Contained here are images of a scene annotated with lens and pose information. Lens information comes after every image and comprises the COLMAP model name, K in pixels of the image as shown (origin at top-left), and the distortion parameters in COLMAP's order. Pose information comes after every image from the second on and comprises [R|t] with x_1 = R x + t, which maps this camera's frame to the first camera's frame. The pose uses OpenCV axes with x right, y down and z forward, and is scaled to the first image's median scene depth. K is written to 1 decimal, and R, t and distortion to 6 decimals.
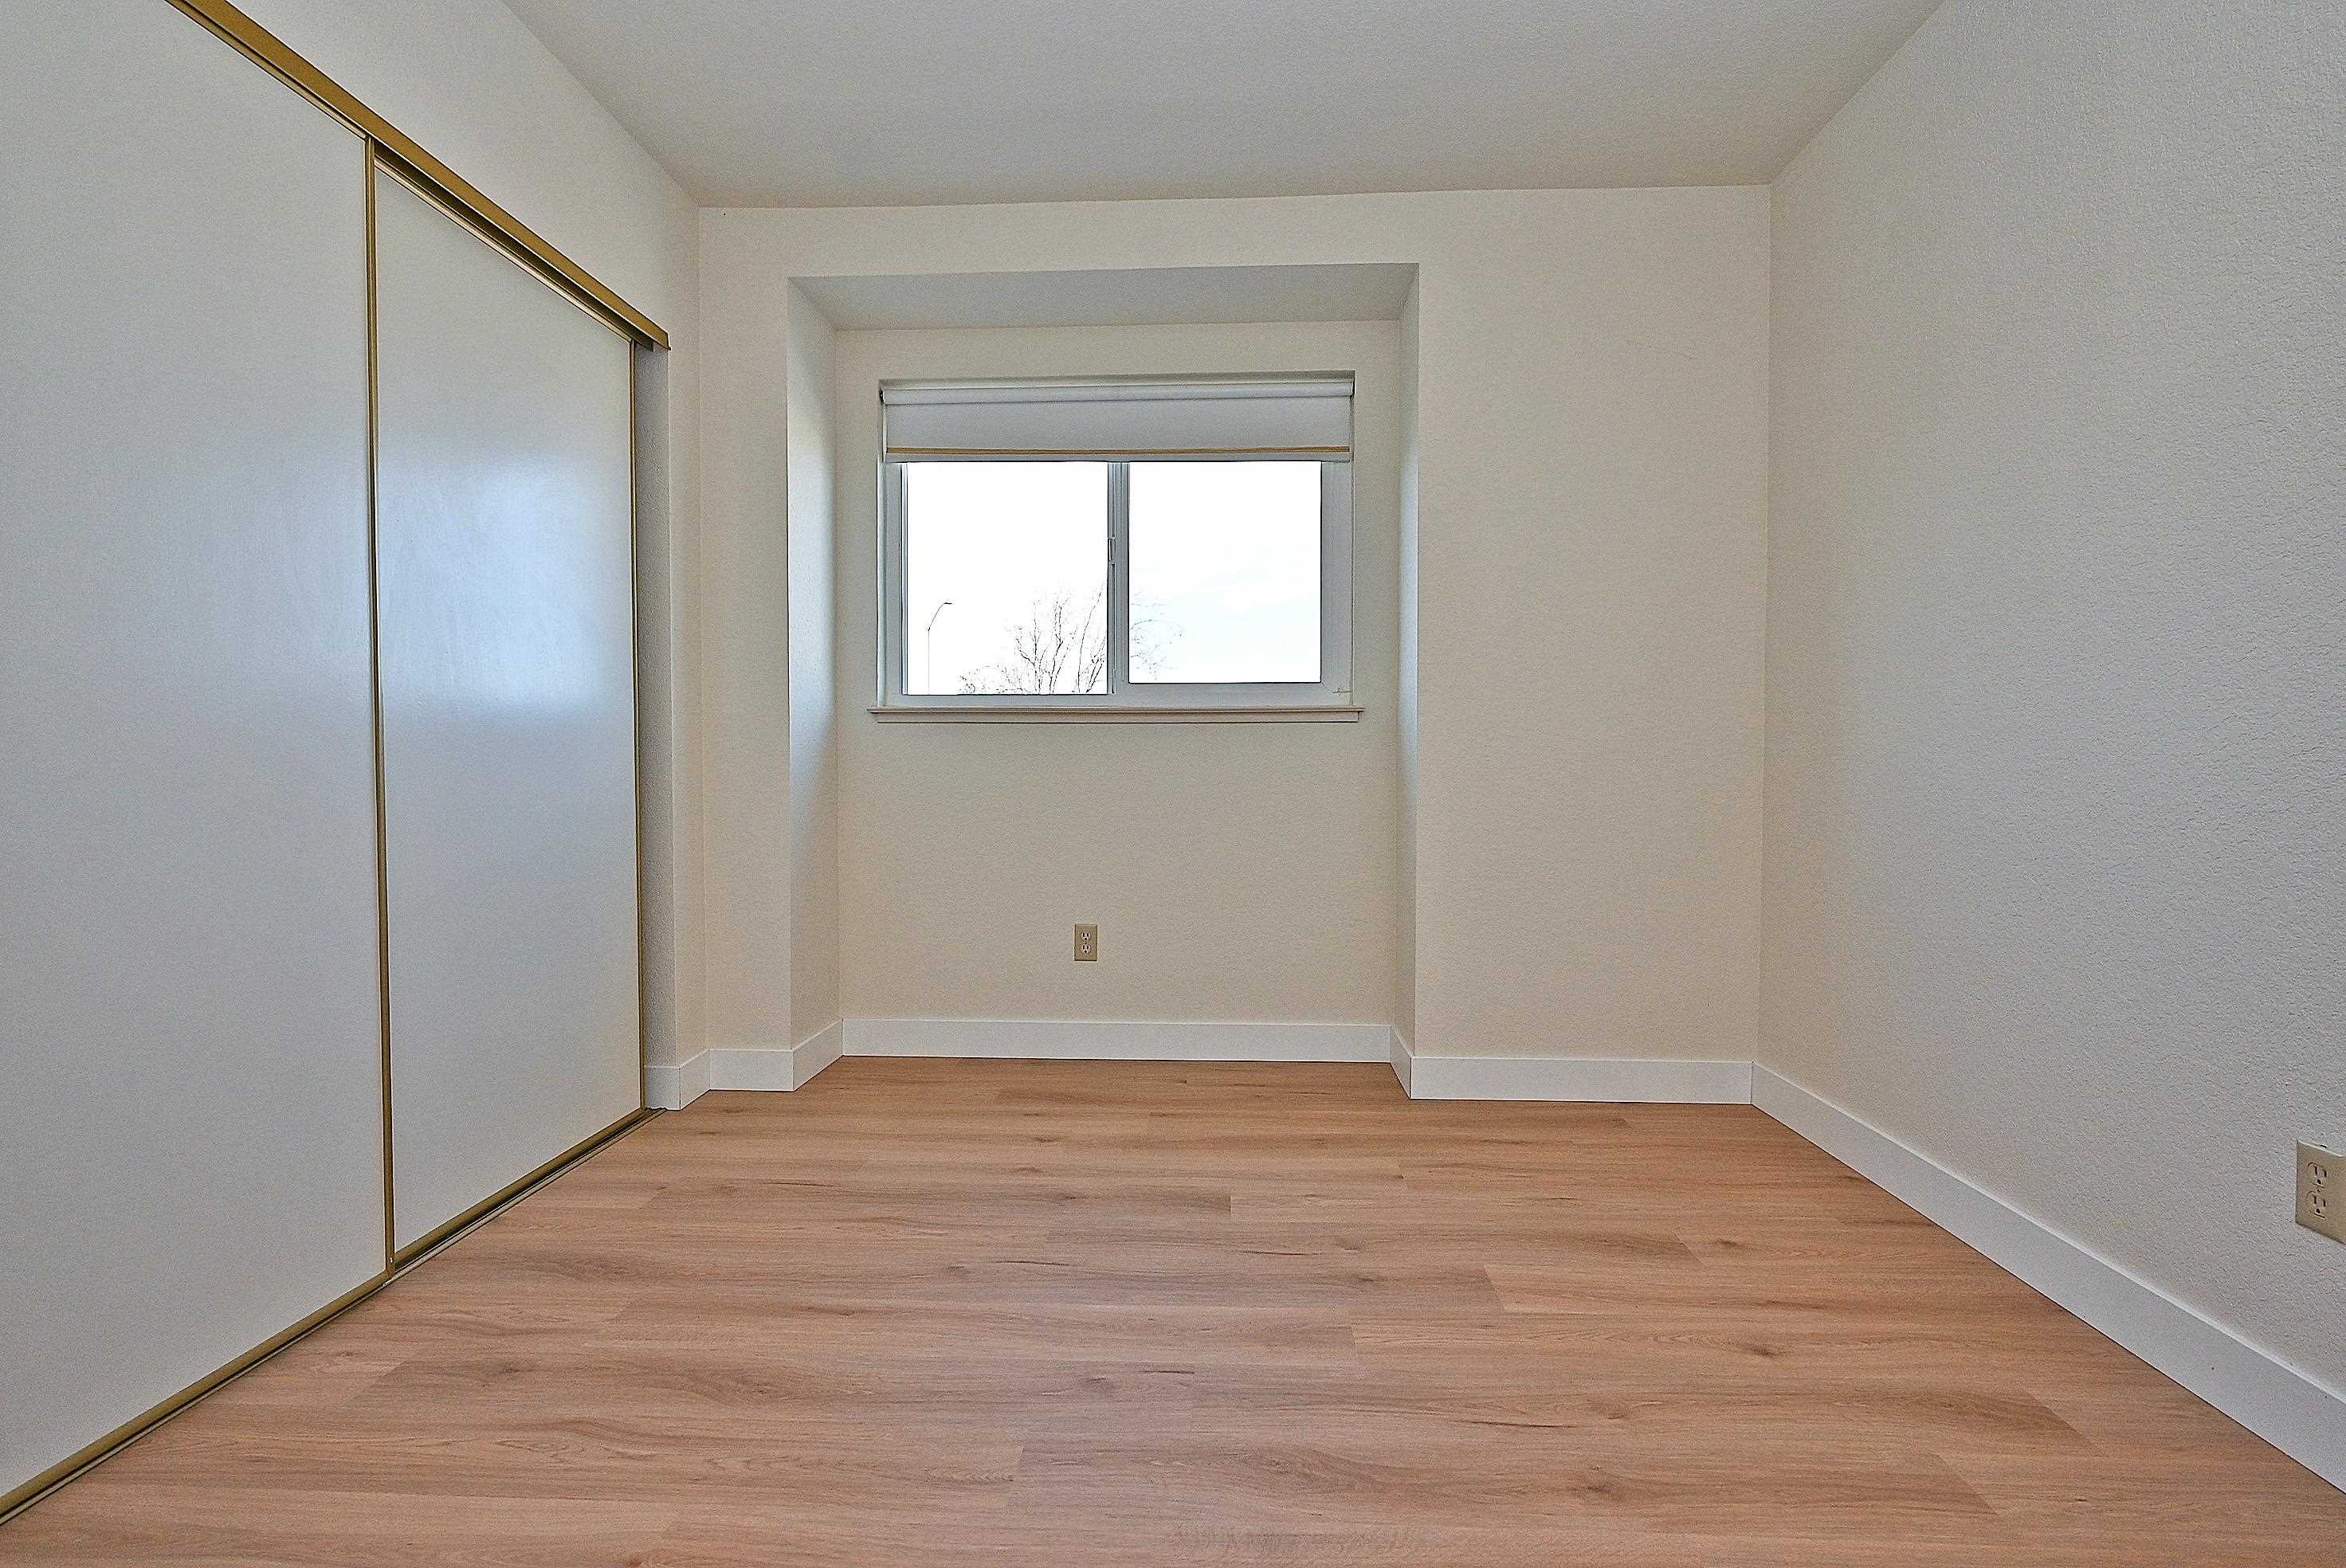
lens RADIAL K [[1170.5, 0, 1179.2], [0, 1170.5, 792.2], [0, 0, 1]] dist [-0.002631, 0.000443]
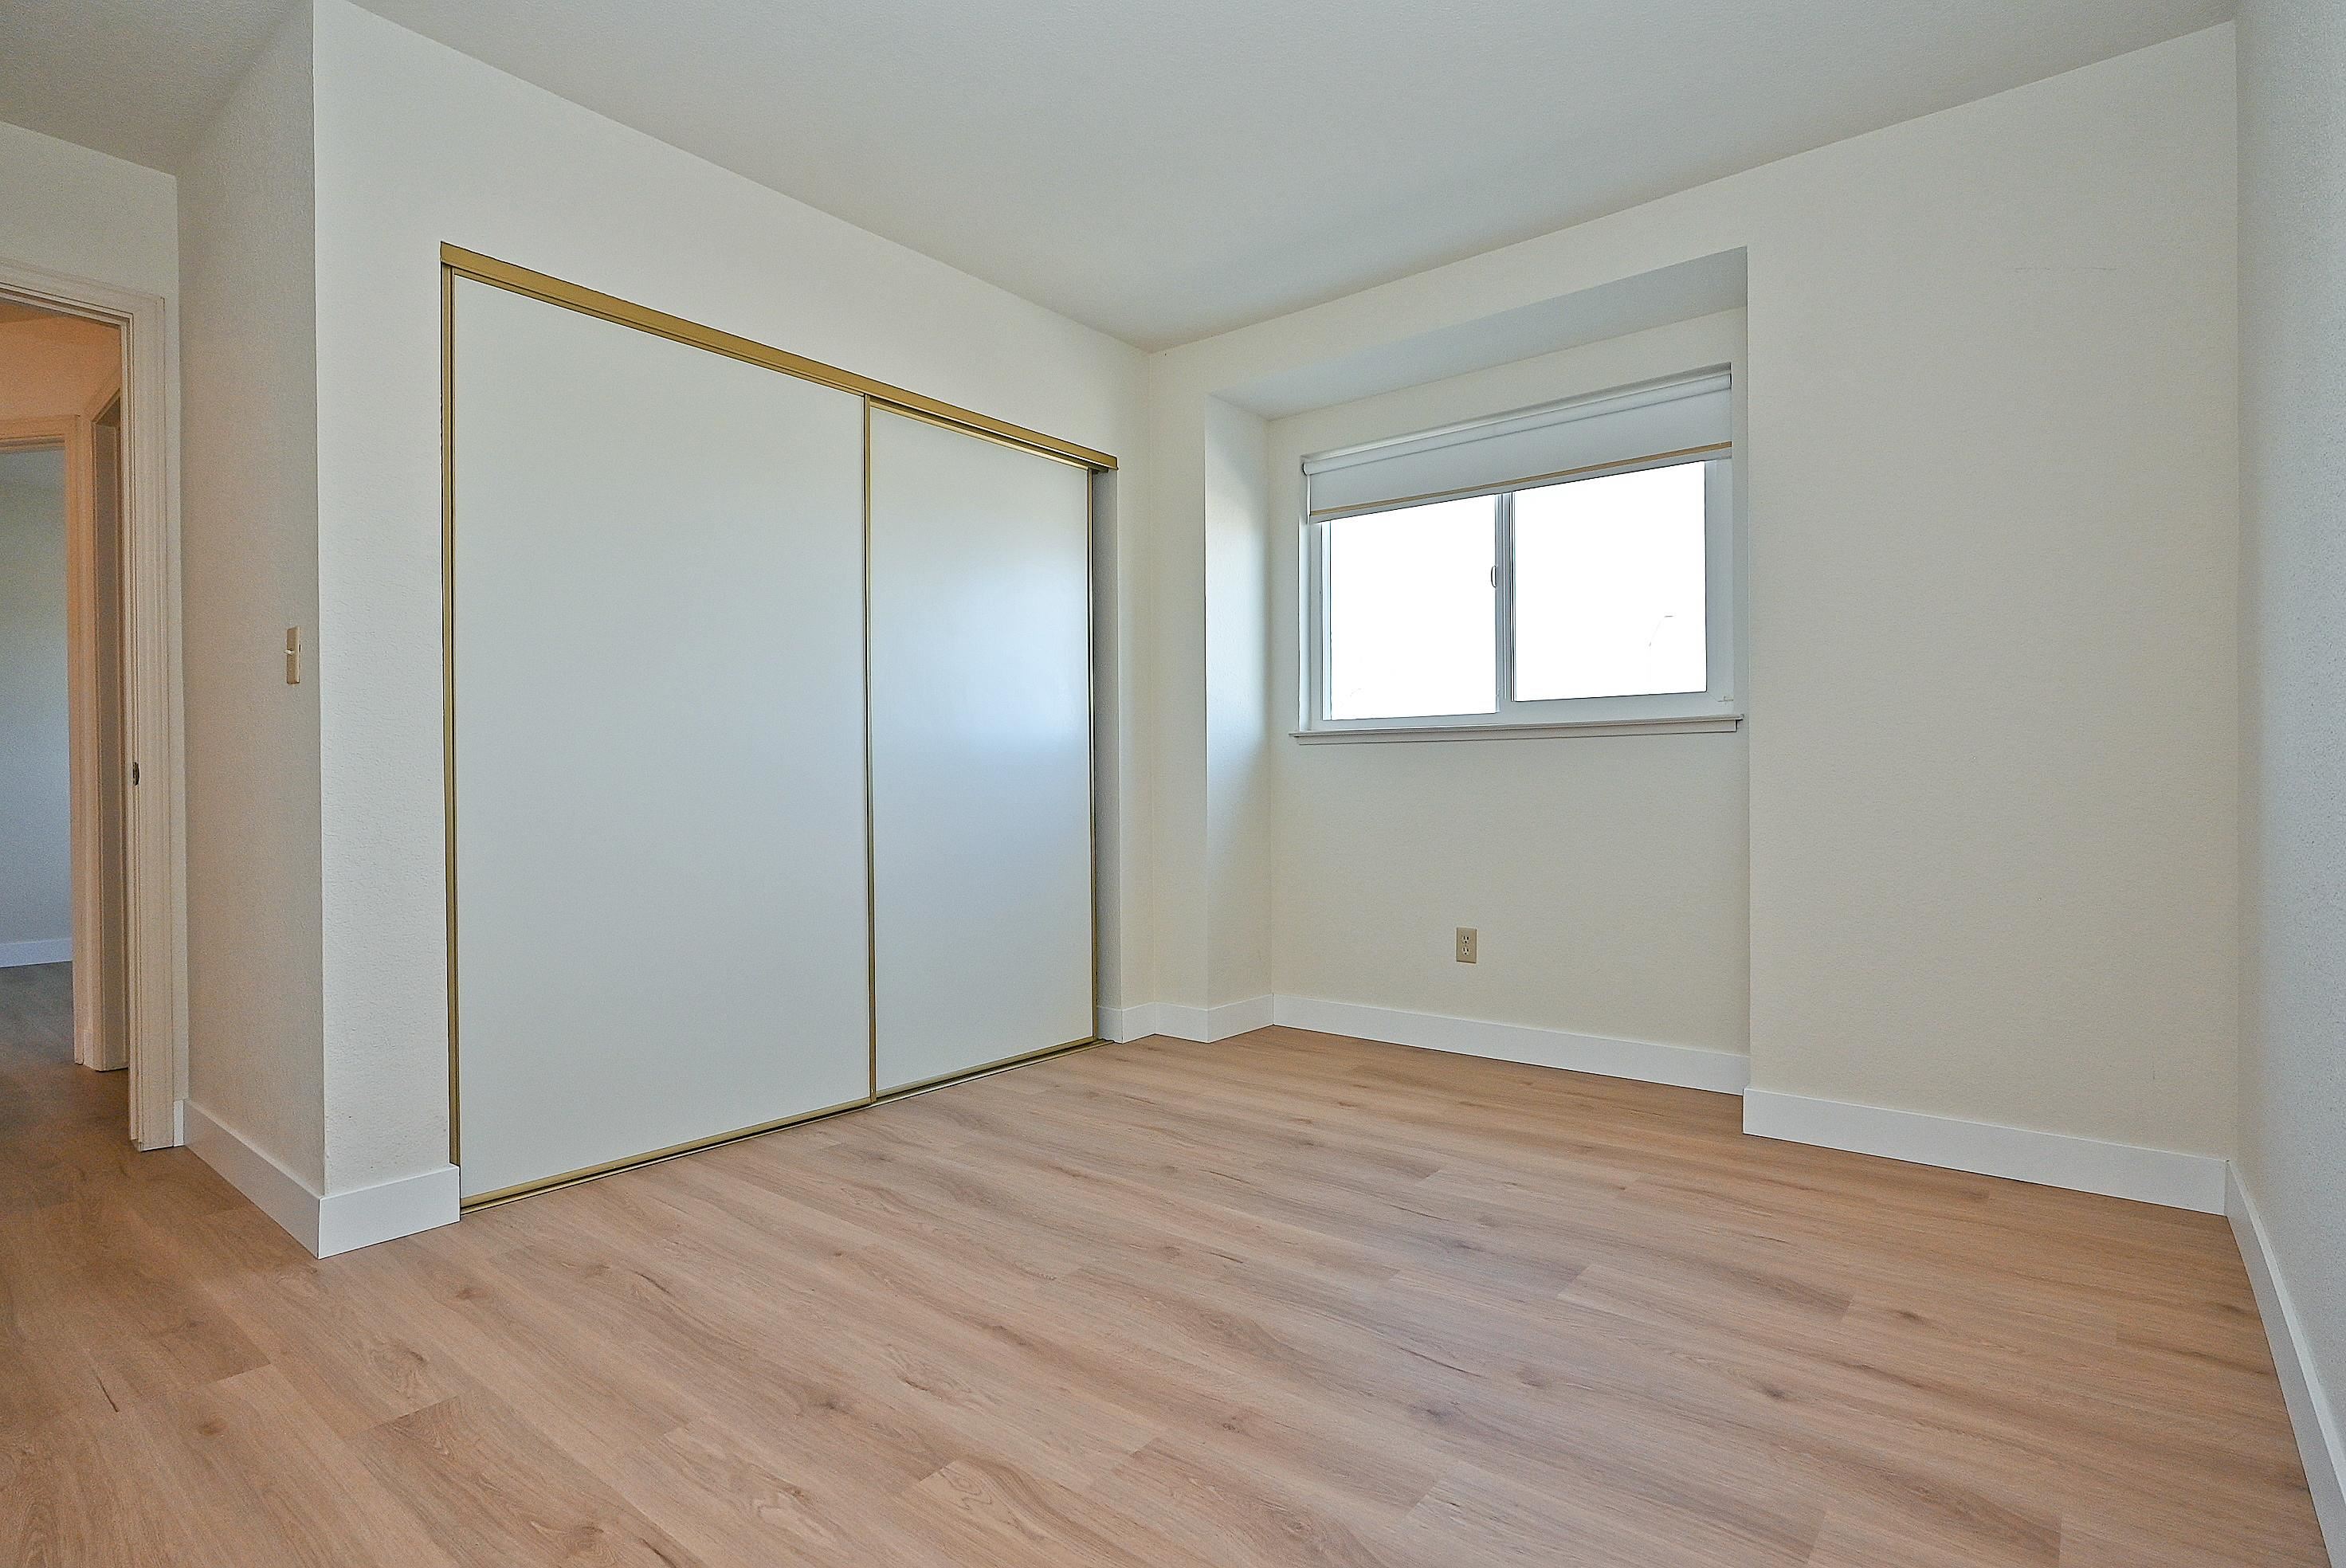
lens RADIAL K [[1170.5, 0, 1161.2], [0, 1170.5, 796.9], [0, 0, 1]] dist [-0.002631, 0.000443]
pose [[0.801849, 0.001975, -0.597523, 0.408521], [-0.010121, 0.999896, -0.010277, 0.007966], [0.597441, 0.014288, 0.801786, -0.034800]]
